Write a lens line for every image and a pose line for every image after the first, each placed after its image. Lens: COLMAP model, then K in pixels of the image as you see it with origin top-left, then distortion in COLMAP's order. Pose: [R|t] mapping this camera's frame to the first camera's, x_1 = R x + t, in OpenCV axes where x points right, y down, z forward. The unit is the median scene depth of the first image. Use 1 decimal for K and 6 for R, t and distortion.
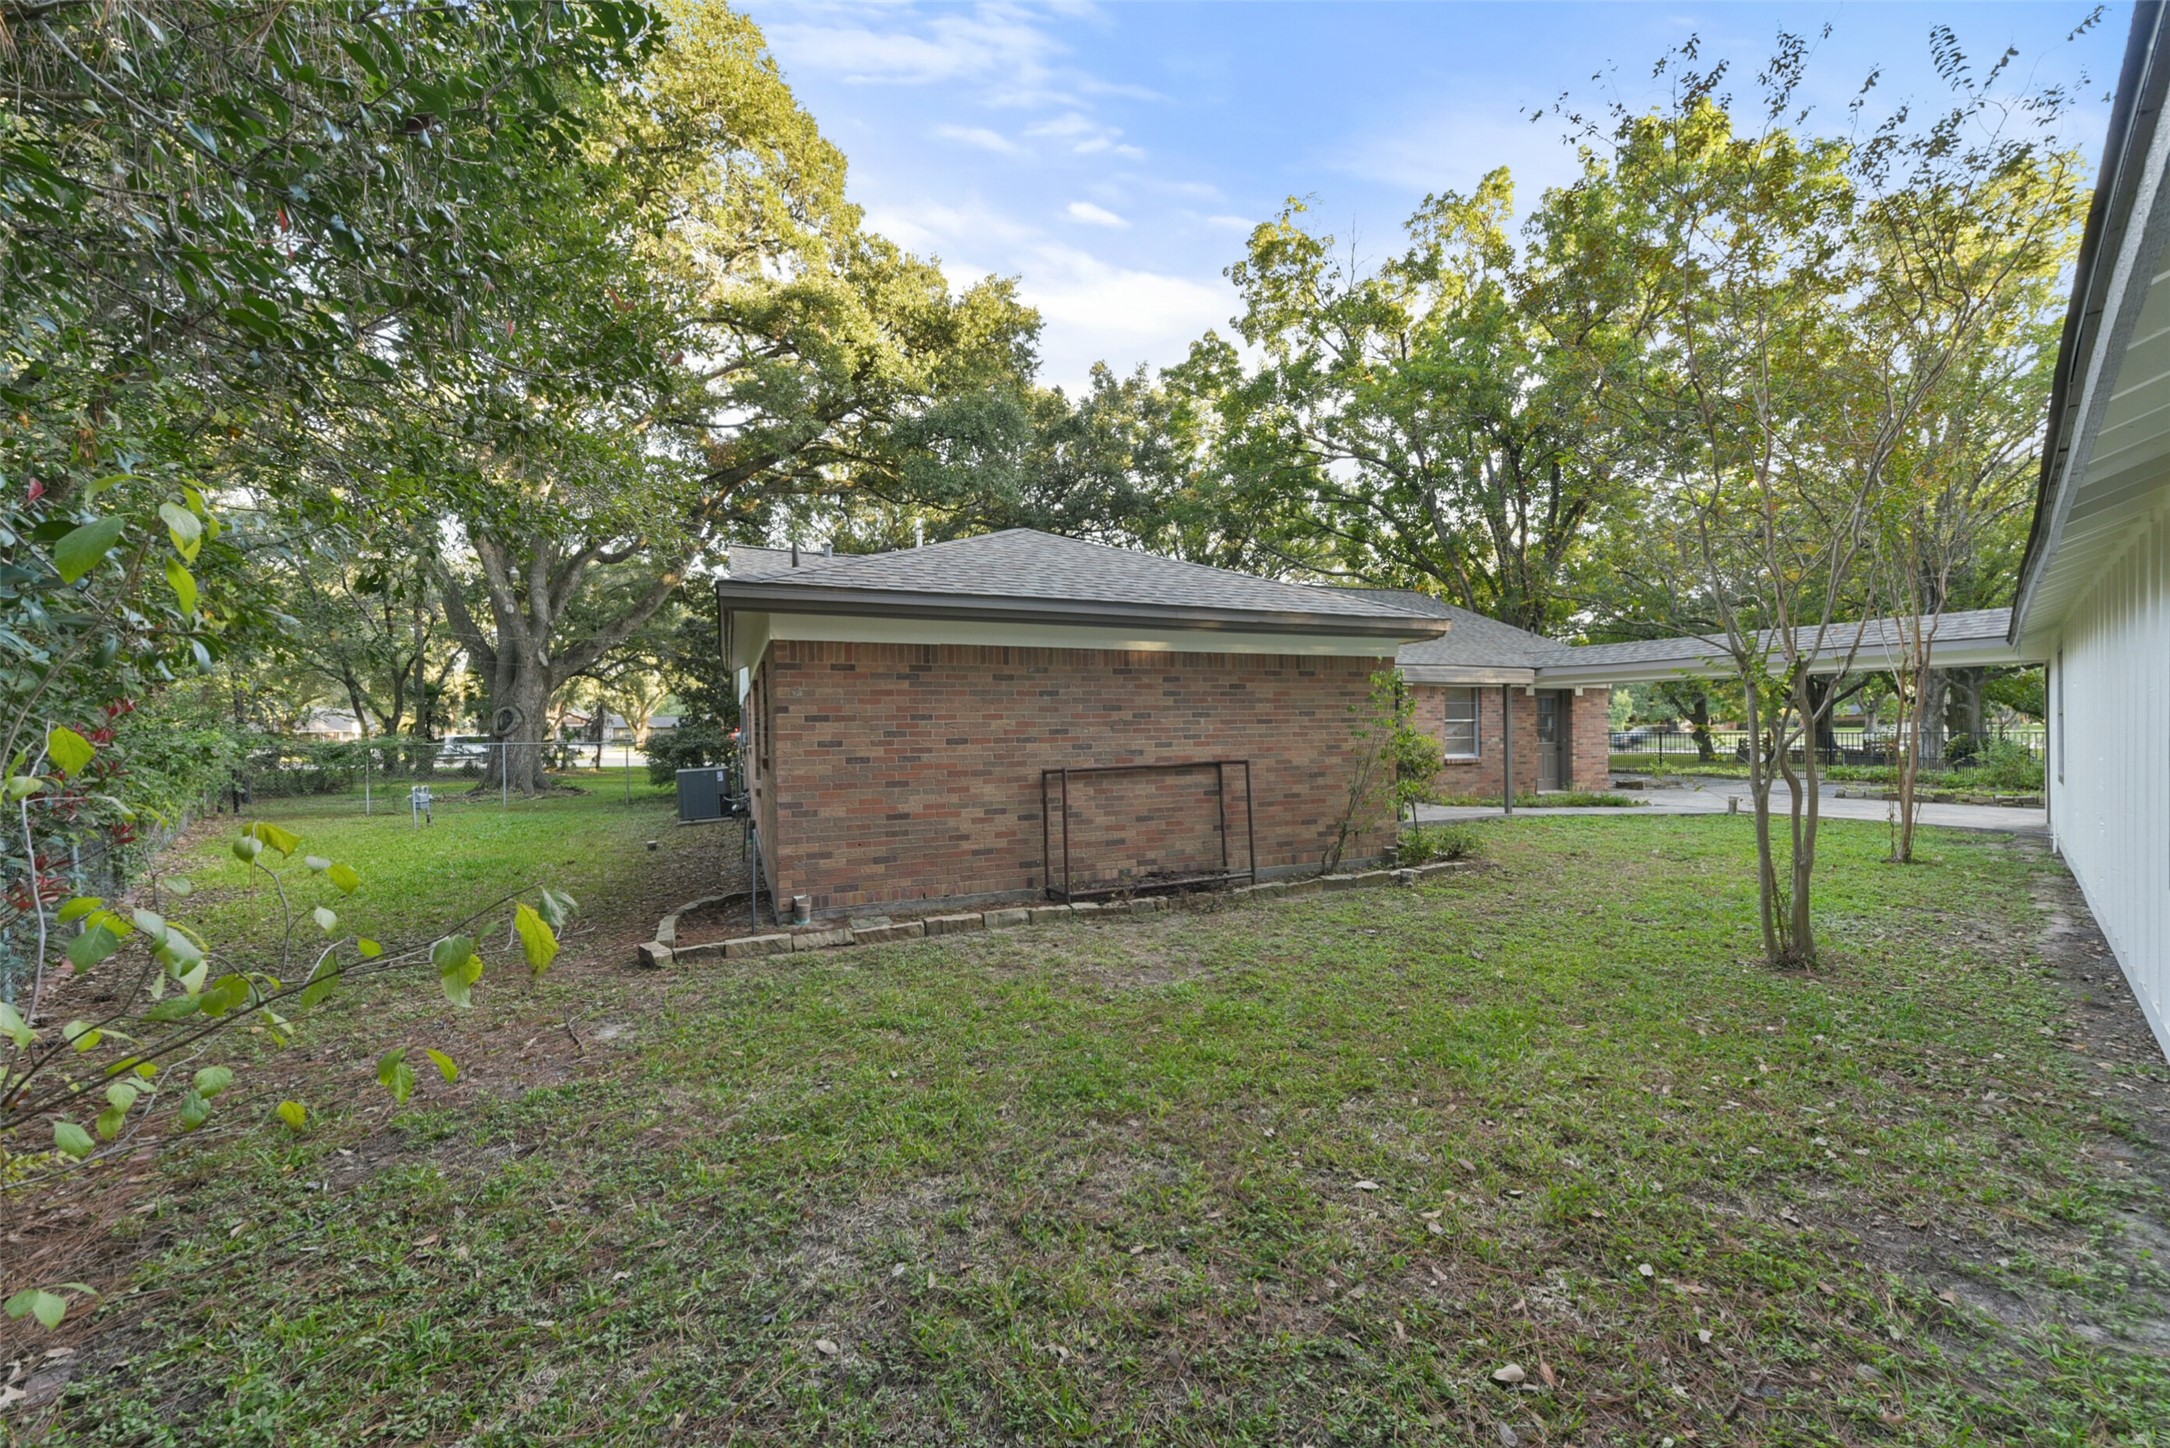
lens RADIAL K [[853.8, 0, 1087.0], [0, 853.8, 734.1], [0, 0, 1]] dist [0.012862, 0.000071]
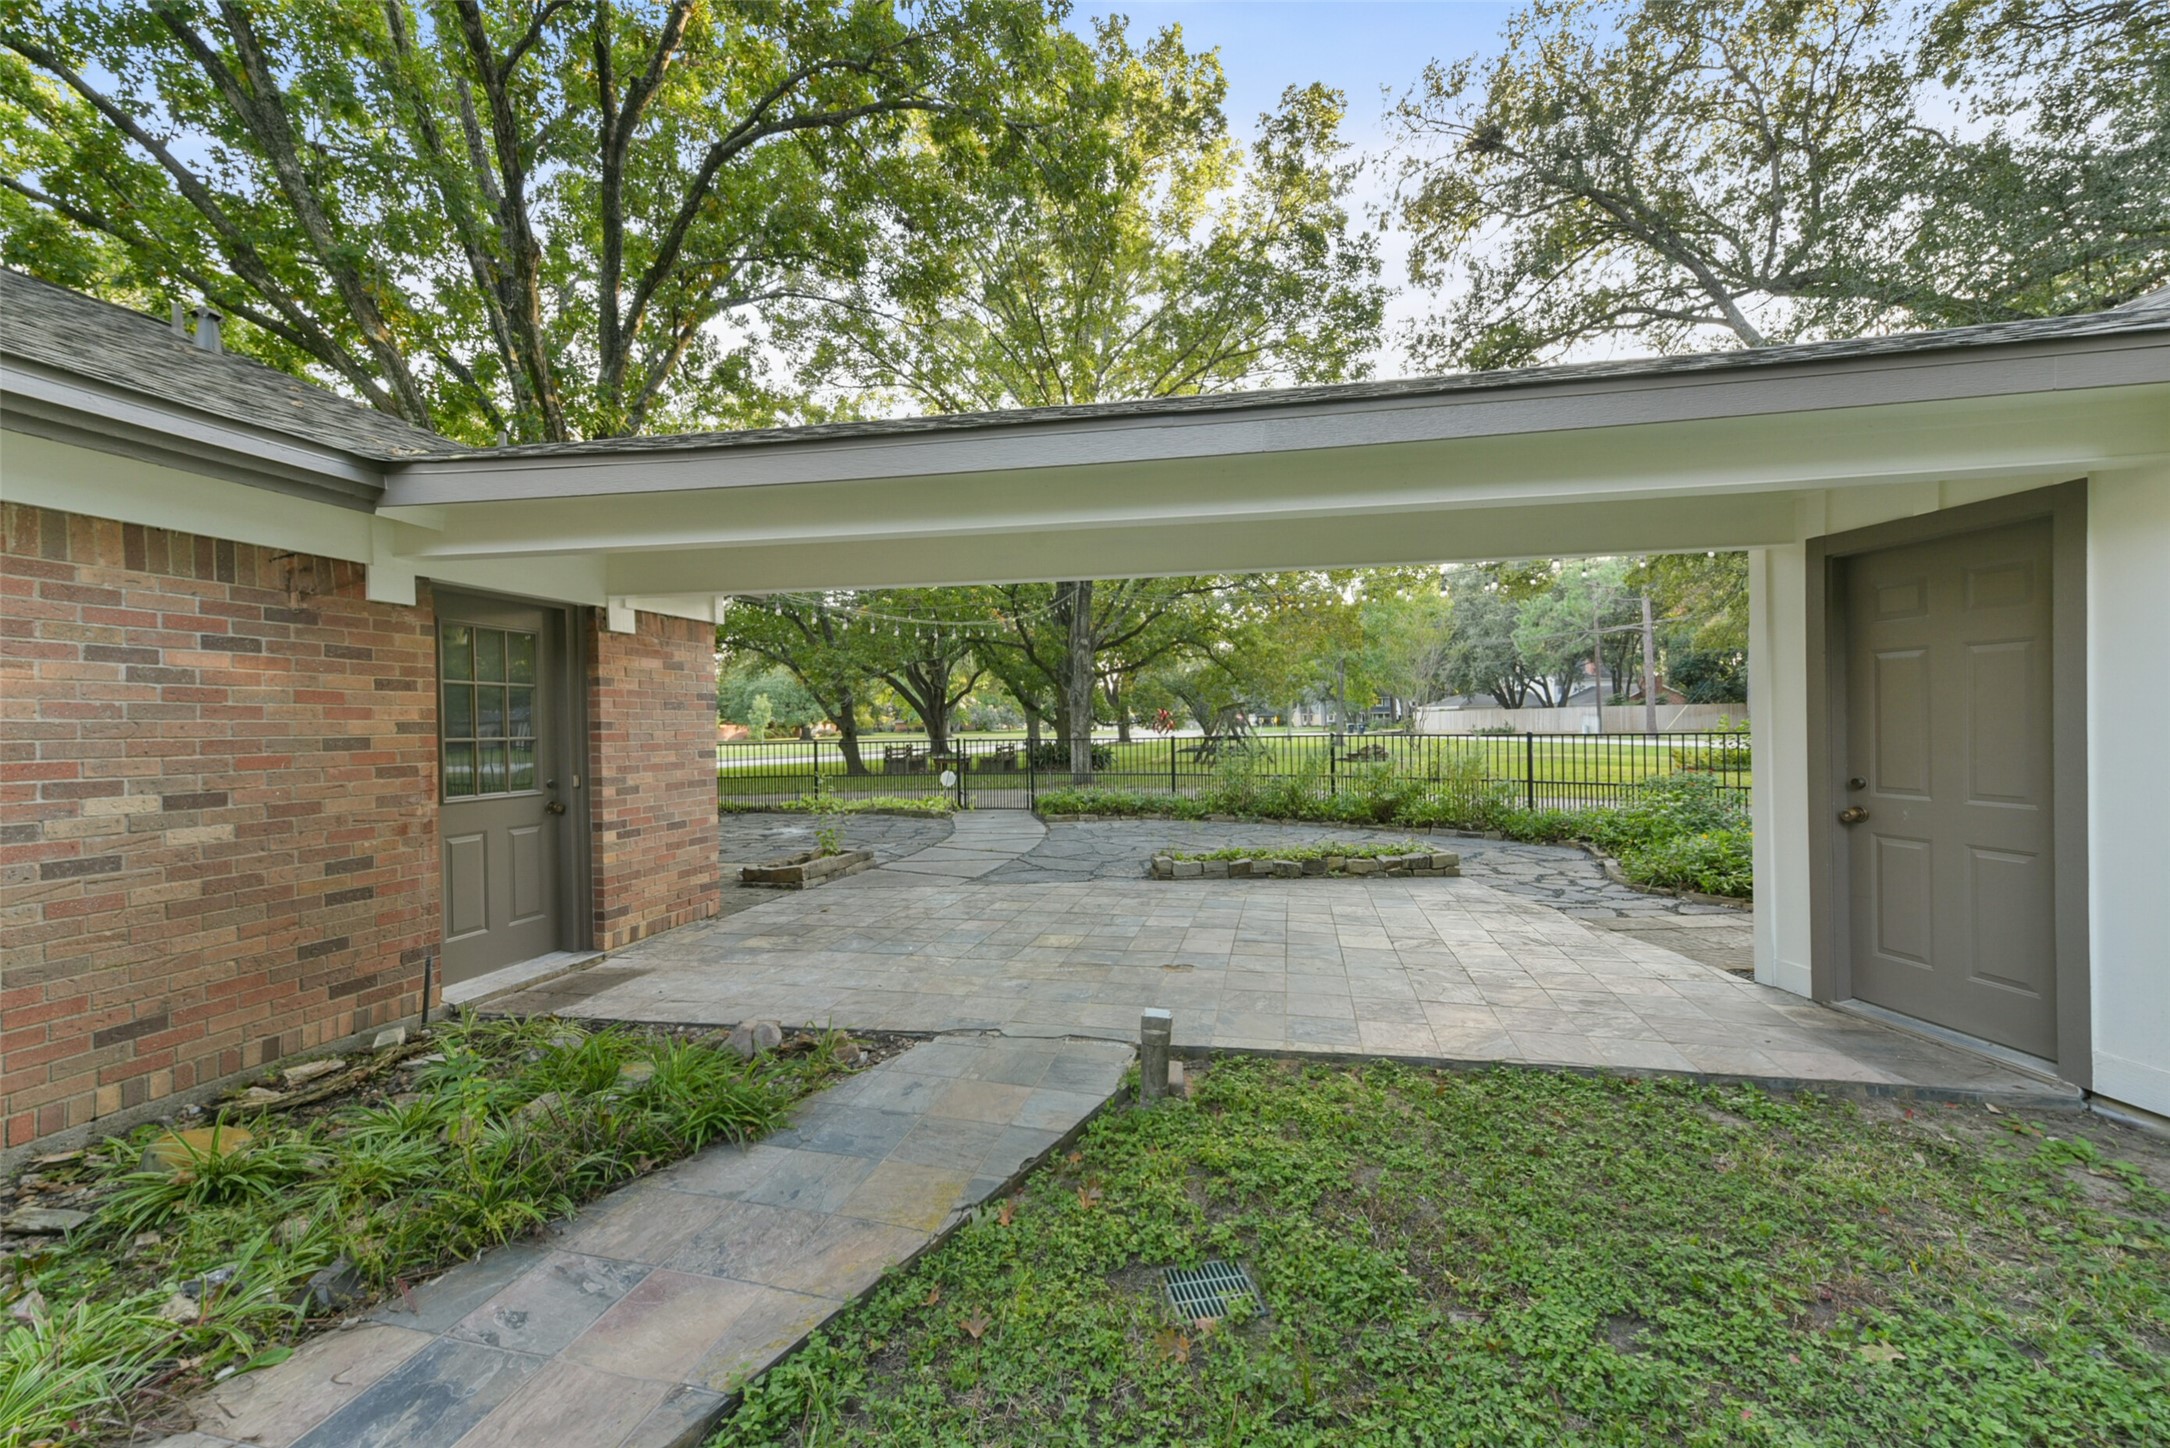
lens RADIAL K [[853.8, 0, 1087.0], [0, 853.8, 734.1], [0, 0, 1]] dist [0.012862, 0.000071]
pose [[0.605588, -0.010623, 0.795708, 0.426681], [0.017440, 0.999848, 0.000075, -0.005906], [-0.795587, 0.013832, 0.605681, 0.678642]]
